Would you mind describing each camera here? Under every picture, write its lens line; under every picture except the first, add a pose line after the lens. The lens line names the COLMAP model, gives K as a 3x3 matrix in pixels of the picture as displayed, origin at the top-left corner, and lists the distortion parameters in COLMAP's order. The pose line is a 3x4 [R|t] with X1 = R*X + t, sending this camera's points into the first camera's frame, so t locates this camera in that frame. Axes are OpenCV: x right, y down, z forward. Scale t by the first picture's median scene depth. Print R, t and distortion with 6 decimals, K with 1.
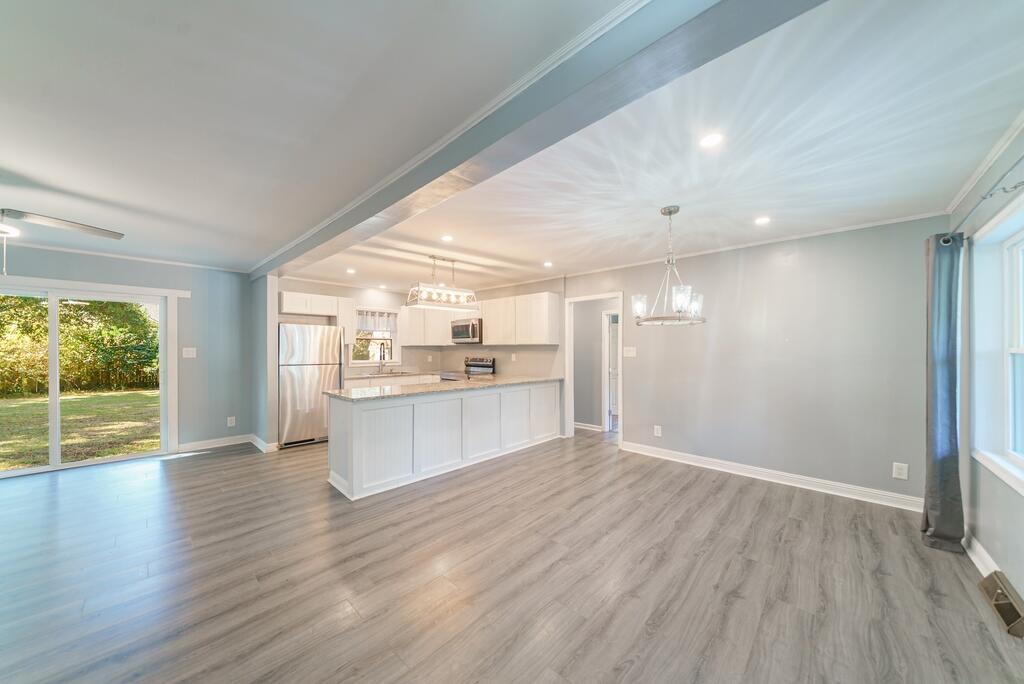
lens RADIAL K [[368.6, 0, 526.1], [0, 368.6, 346.5], [0, 0, 1]] dist [-0.007762, -0.000032]
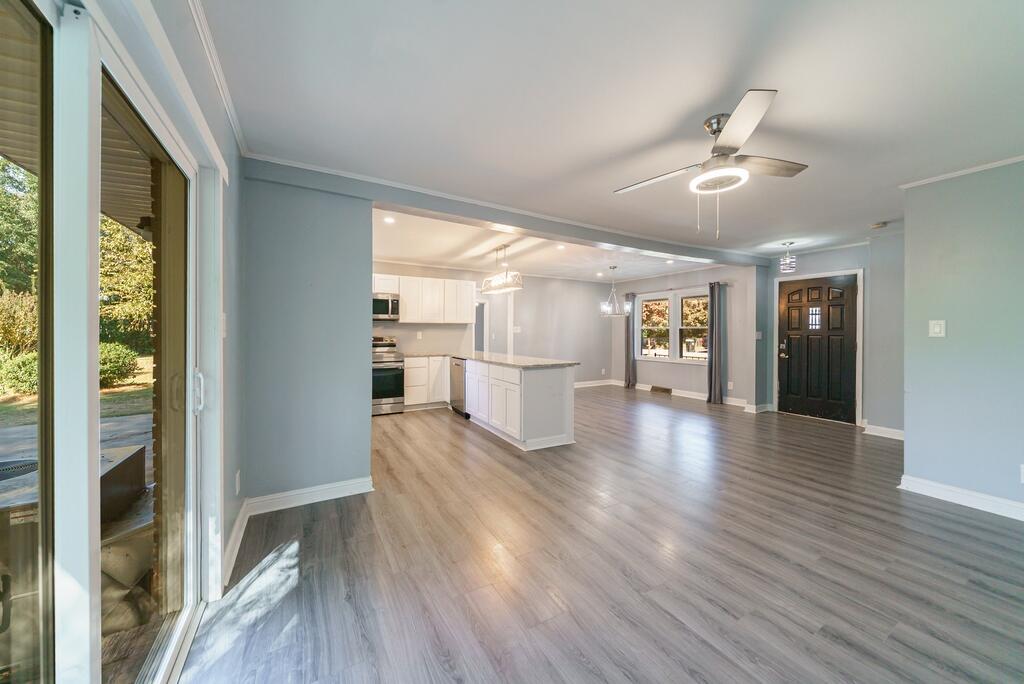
lens RADIAL K [[361.6, 0, 519.2], [0, 361.6, 333.6], [0, 0, 1]] dist [-0.001840, -0.000061]
pose [[0.268540, -0.007720, 0.963238, -1.292478], [-0.005082, 0.999943, 0.009431, 0.019163], [-0.963255, -0.007428, 0.268485, 0.631458]]
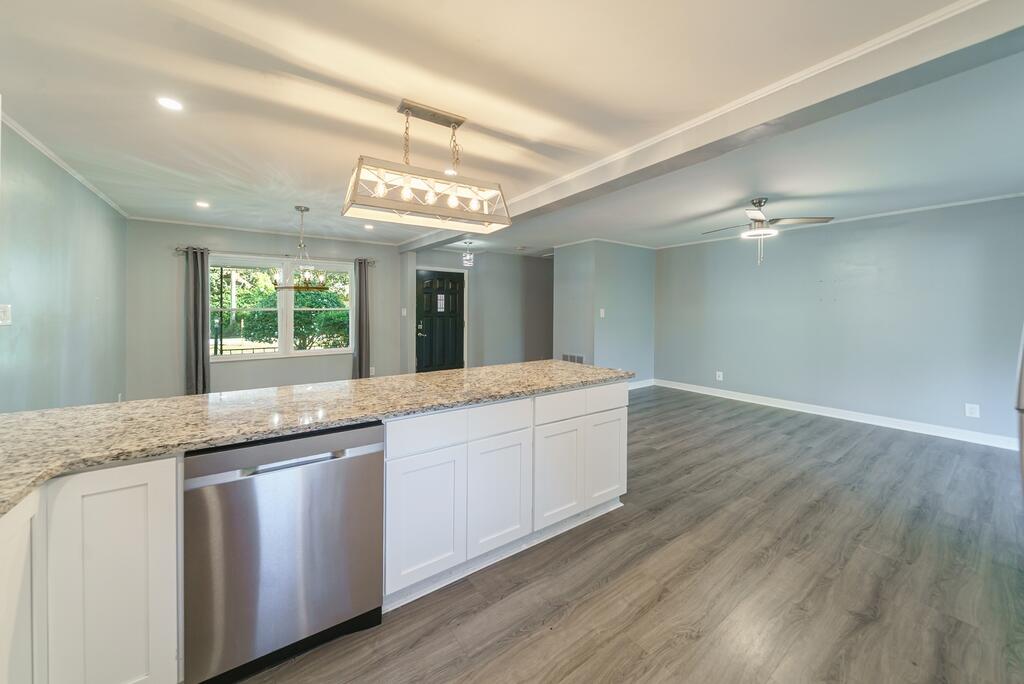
lens RADIAL K [[352.7, 0, 506.9], [0, 352.7, 293.6], [0, 0, 1]] dist [-0.011607, 0.000004]
pose [[-0.975483, 0.013743, 0.219647, -0.407056], [0.000519, 0.998189, -0.060150, 0.025198], [-0.220076, -0.058561, -0.973723, 1.414590]]
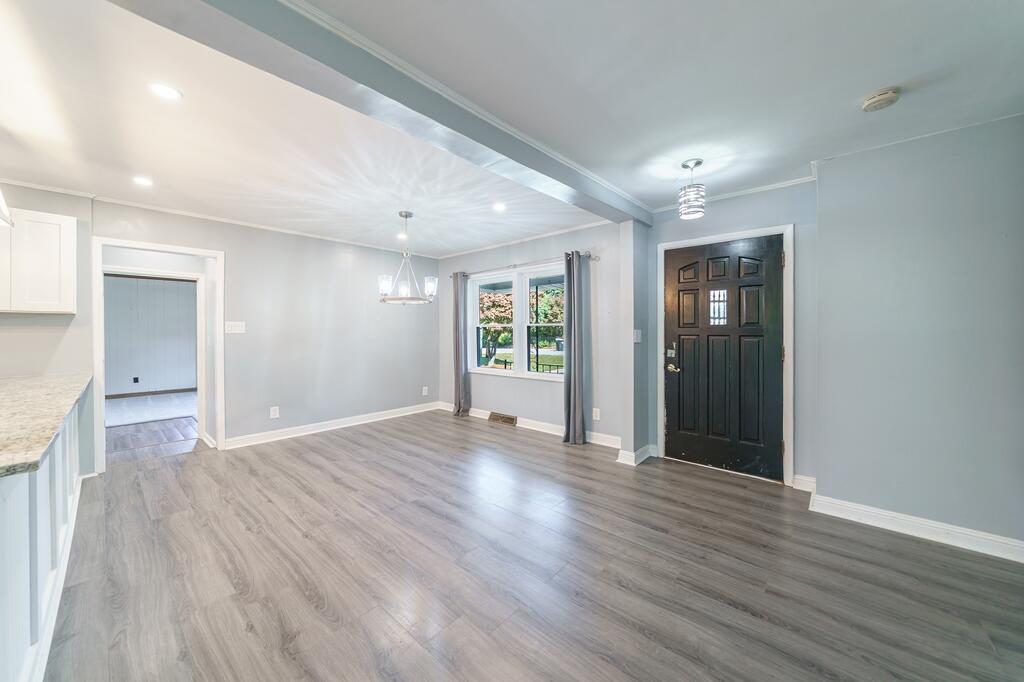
lens RADIAL K [[359.4, 0, 499.2], [0, 359.4, 331.3], [0, 0, 1]] dist [0.001597, 0.000032]
pose [[0.002259, -0.003311, 0.999992, -0.566659], [-0.001364, 0.999994, 0.003314, 0.021397], [-0.999997, -0.001371, 0.002254, 0.443958]]
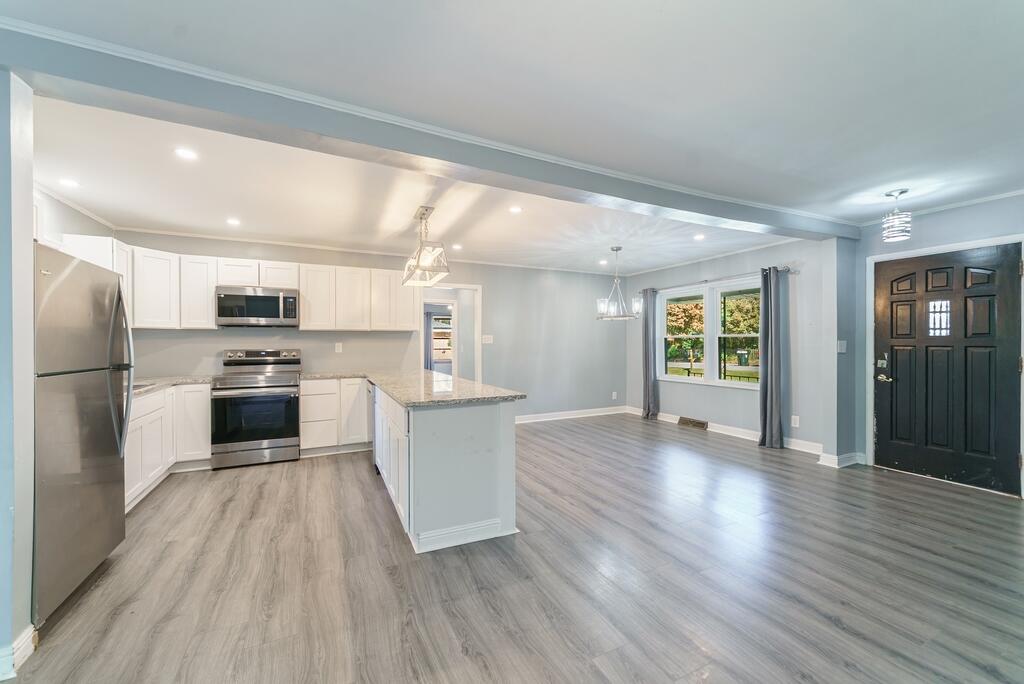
lens RADIAL K [[397.2, 0, 516.6], [0, 397.2, 343.5], [0, 0, 1]] dist [-0.000189, 0.000107]
pose [[0.343288, -0.005802, 0.939212, -0.913129], [-0.000772, 0.999979, 0.006459, 0.021408], [-0.939230, -0.002942, 0.343276, 0.537310]]
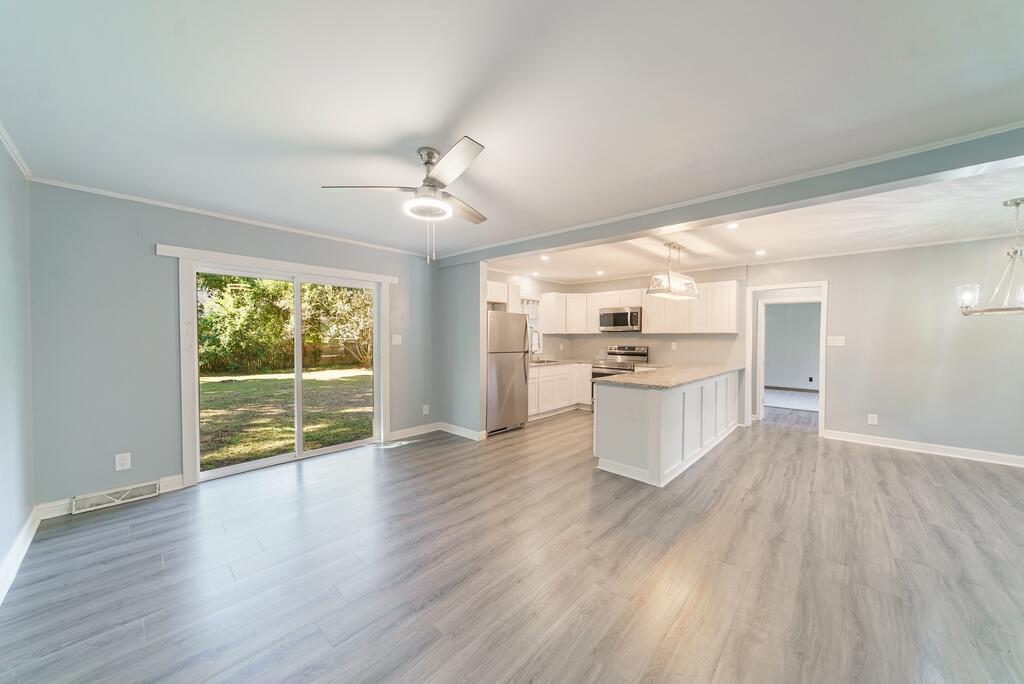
lens RADIAL K [[374.6, 0, 512.0], [0, 374.6, 342.0], [0, 0, 1]] dist [-0.007942, 0.000151]
pose [[0.999971, 0.004667, 0.005962, -0.659275], [-0.004781, 0.999803, 0.019254, 0.002190], [-0.005871, -0.019282, 0.999797, -0.010178]]
